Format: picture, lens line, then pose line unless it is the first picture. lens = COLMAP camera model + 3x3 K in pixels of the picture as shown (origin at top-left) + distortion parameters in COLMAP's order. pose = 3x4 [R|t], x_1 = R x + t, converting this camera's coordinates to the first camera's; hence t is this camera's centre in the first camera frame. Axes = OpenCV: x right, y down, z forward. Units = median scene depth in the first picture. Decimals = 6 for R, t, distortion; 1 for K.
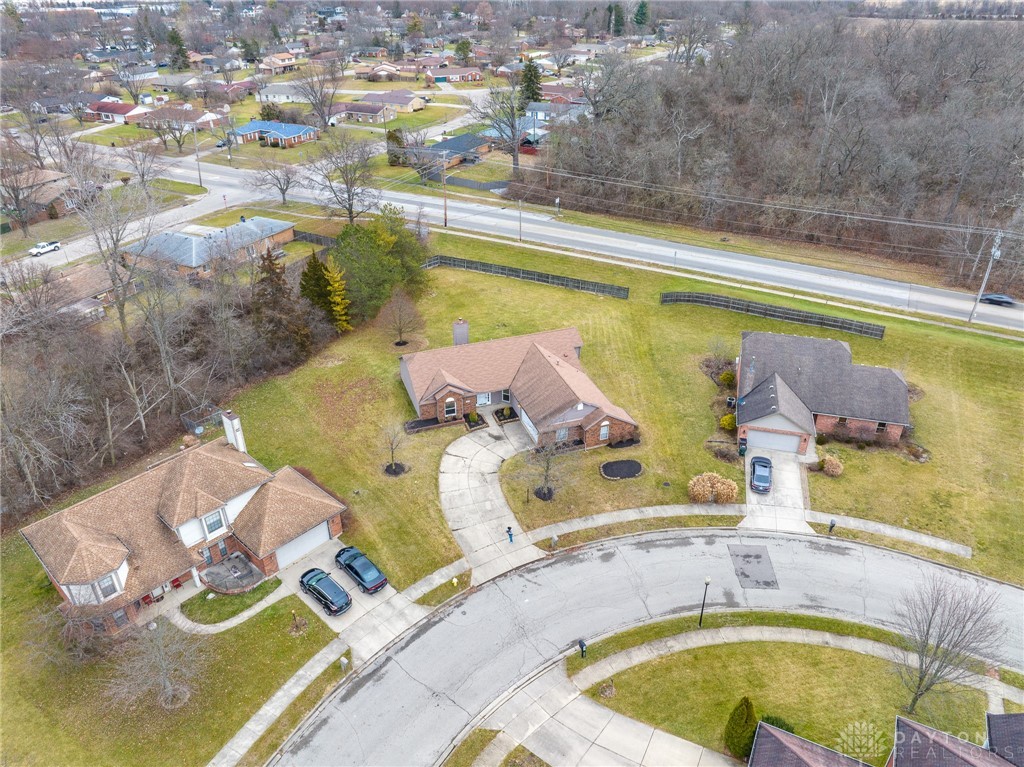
lens RADIAL K [[720.7, 0, 512.0], [0, 720.7, 383.5], [0, 0, 1]] dist [-0.039647, 0.000597]
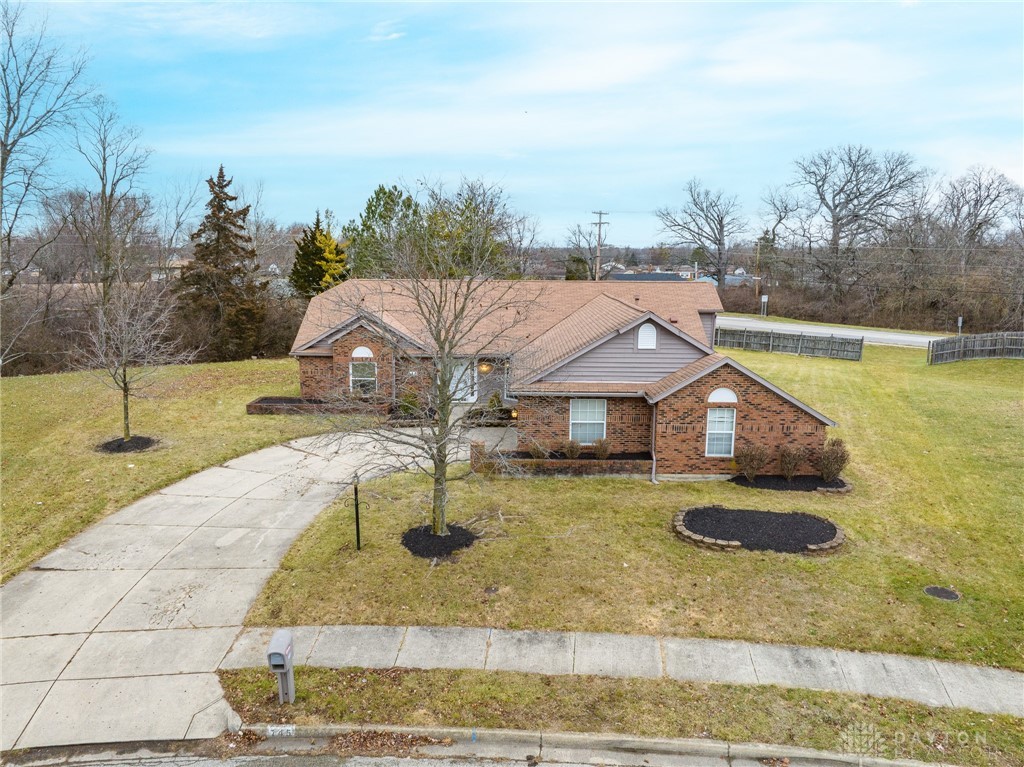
lens RADIAL K [[720.7, 0, 512.0], [0, 720.7, 383.5], [0, 0, 1]] dist [-0.039647, 0.000597]
pose [[0.937384, 0.068143, -0.341567, 0.155306], [-0.184562, 0.928854, -0.321197, 0.173735], [0.295379, 0.364125, 0.883269, 0.718567]]
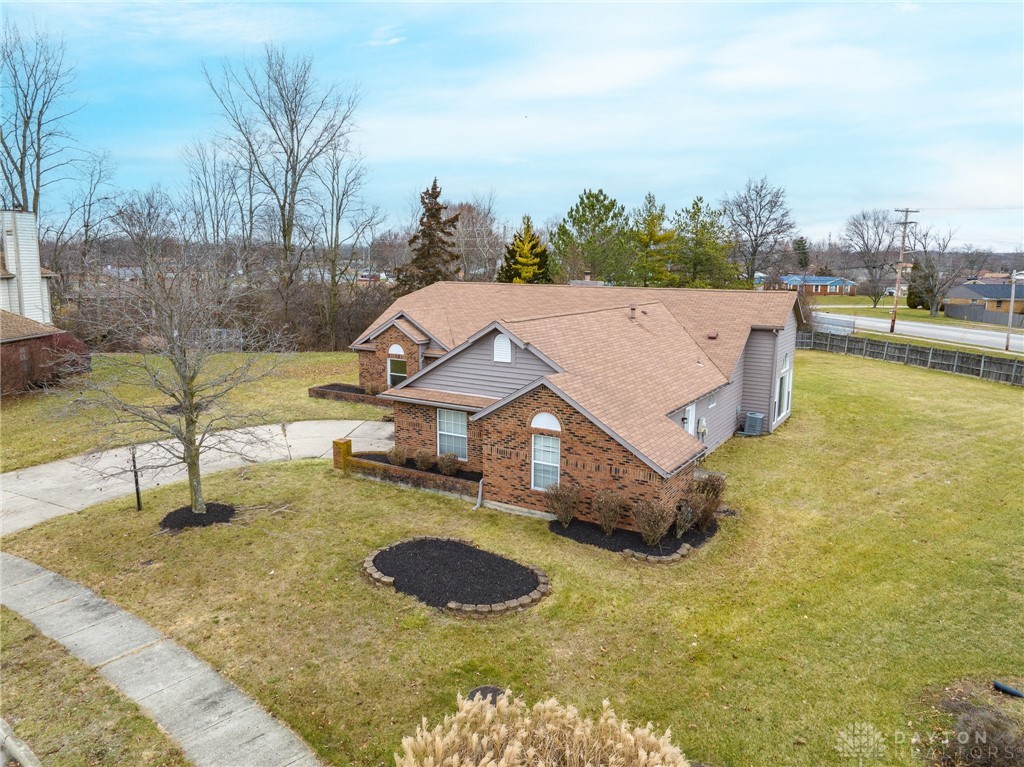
lens RADIAL K [[720.7, 0, 512.0], [0, 720.7, 383.5], [0, 0, 1]] dist [-0.039647, 0.000597]
pose [[0.625409, 0.139547, -0.767718, 0.339008], [-0.404852, 0.899119, -0.166375, 0.095530], [0.667052, 0.414864, 0.618813, 0.847469]]
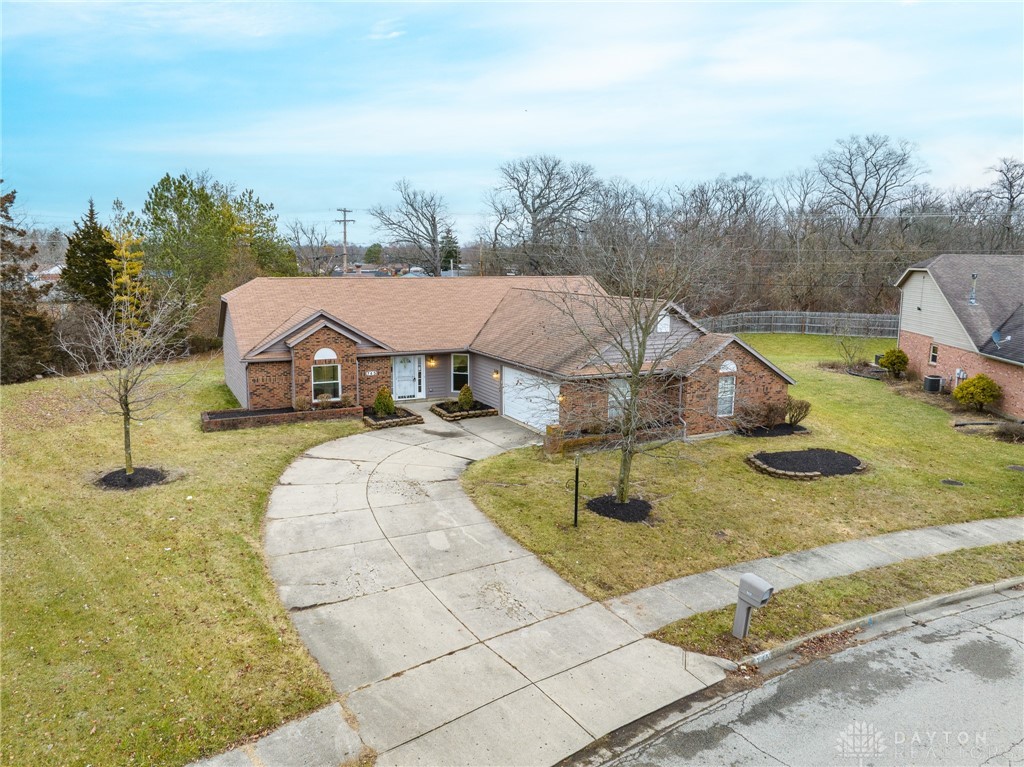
lens RADIAL K [[720.7, 0, 512.0], [0, 720.7, 383.5], [0, 0, 1]] dist [-0.039647, 0.000597]
pose [[0.991933, -0.010638, 0.126313, -0.036977], [0.054717, 0.934790, -0.350962, 0.200295], [-0.114342, 0.355042, 0.927831, 0.679814]]
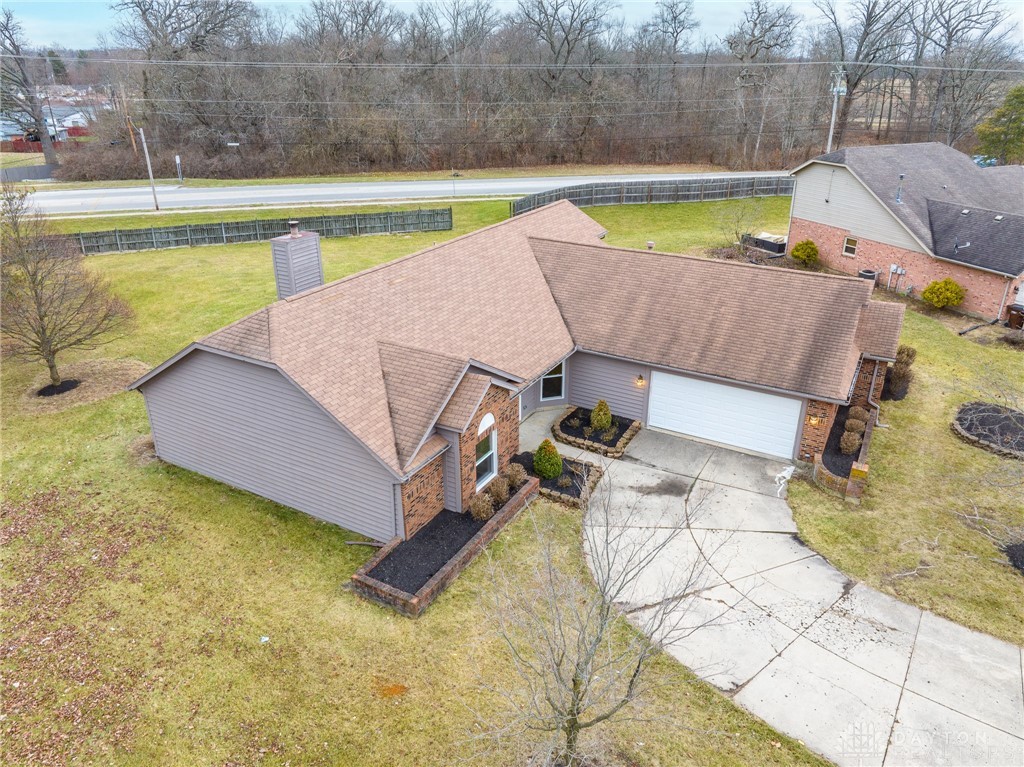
lens RADIAL K [[720.7, 0, 512.0], [0, 720.7, 383.5], [0, 0, 1]] dist [-0.039647, 0.000597]
pose [[0.755909, -0.268056, 0.597283, -0.254993], [0.331955, 0.943290, 0.003225, 0.012098], [-0.564275, 0.195833, 0.802024, 0.849388]]
